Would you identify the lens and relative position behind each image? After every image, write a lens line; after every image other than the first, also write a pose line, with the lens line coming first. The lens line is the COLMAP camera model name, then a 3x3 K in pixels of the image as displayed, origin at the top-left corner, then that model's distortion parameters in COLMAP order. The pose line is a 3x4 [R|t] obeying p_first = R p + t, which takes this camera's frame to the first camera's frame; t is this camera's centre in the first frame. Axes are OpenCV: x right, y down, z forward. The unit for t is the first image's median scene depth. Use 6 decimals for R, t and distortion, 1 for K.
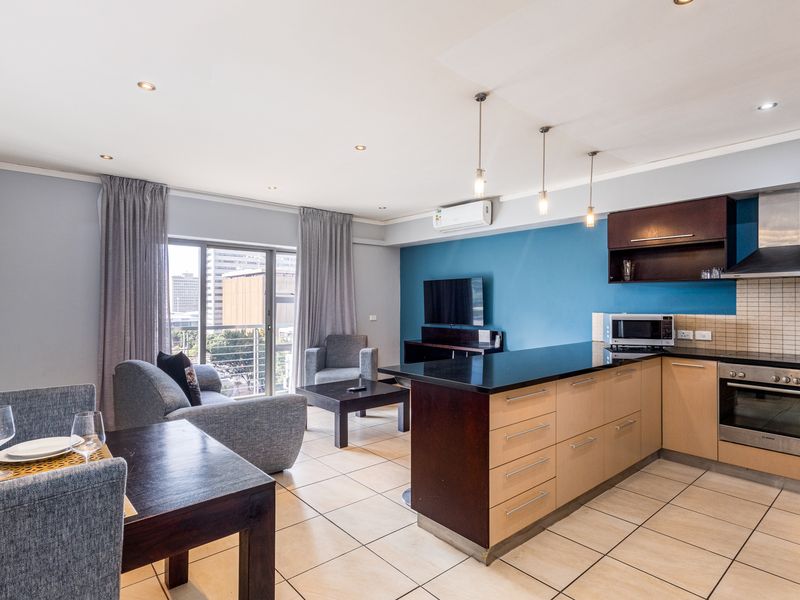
lens RADIAL K [[433.1, 0, 400.0], [0, 433.1, 300.0], [0, 0, 1]] dist [-0.001644, 0.000128]
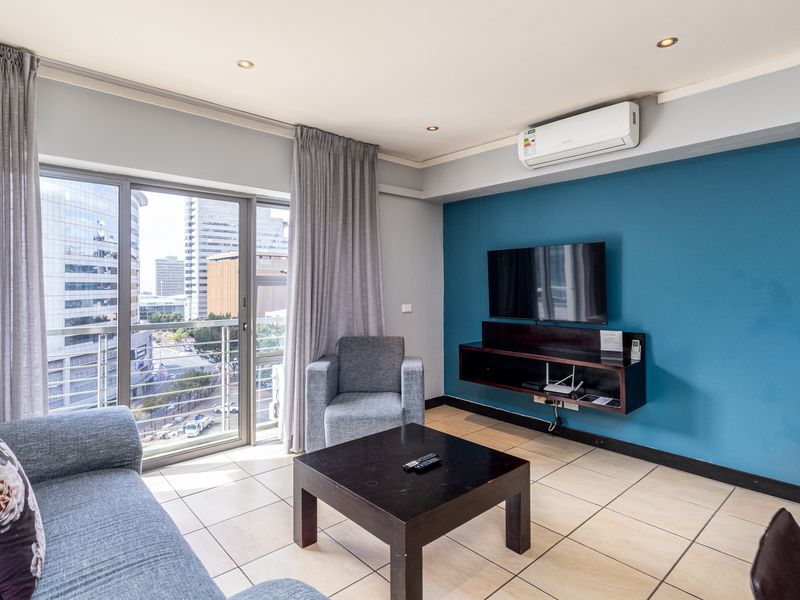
lens RADIAL K [[439.7, 0, 401.6], [0, 439.7, 282.1], [0, 0, 1]] dist [0.002540, 0.000592]
pose [[0.999619, -0.004149, 0.027306, -0.099612], [0.004180, 0.999991, -0.001069, 0.002568], [-0.027302, 0.001183, 0.999627, 0.378246]]
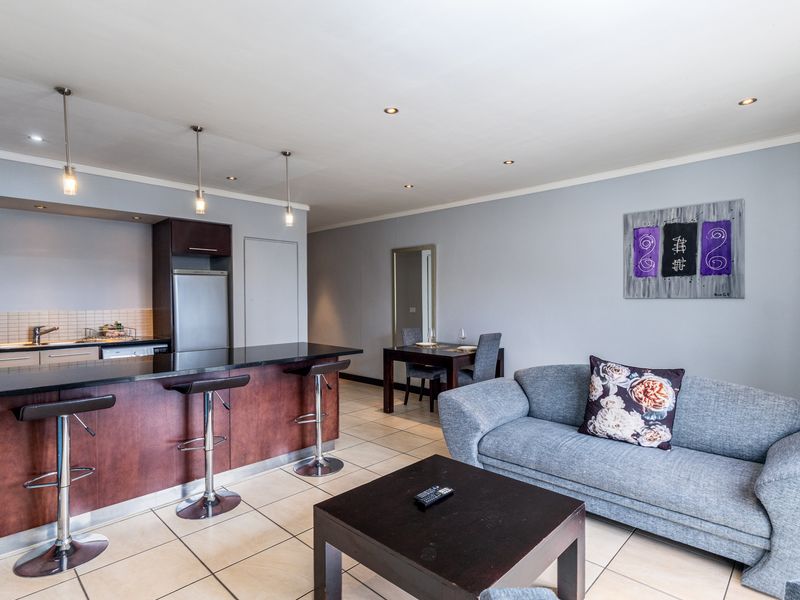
lens RADIAL K [[433.1, 0, 400.0], [0, 433.1, 300.0], [0, 0, 1]] dist [-0.001644, 0.000128]
pose [[-0.995033, -0.010134, -0.099028, -0.010450], [-0.010707, 0.999929, 0.005256, -0.003872], [0.098968, 0.006290, -0.995071, 1.074397]]
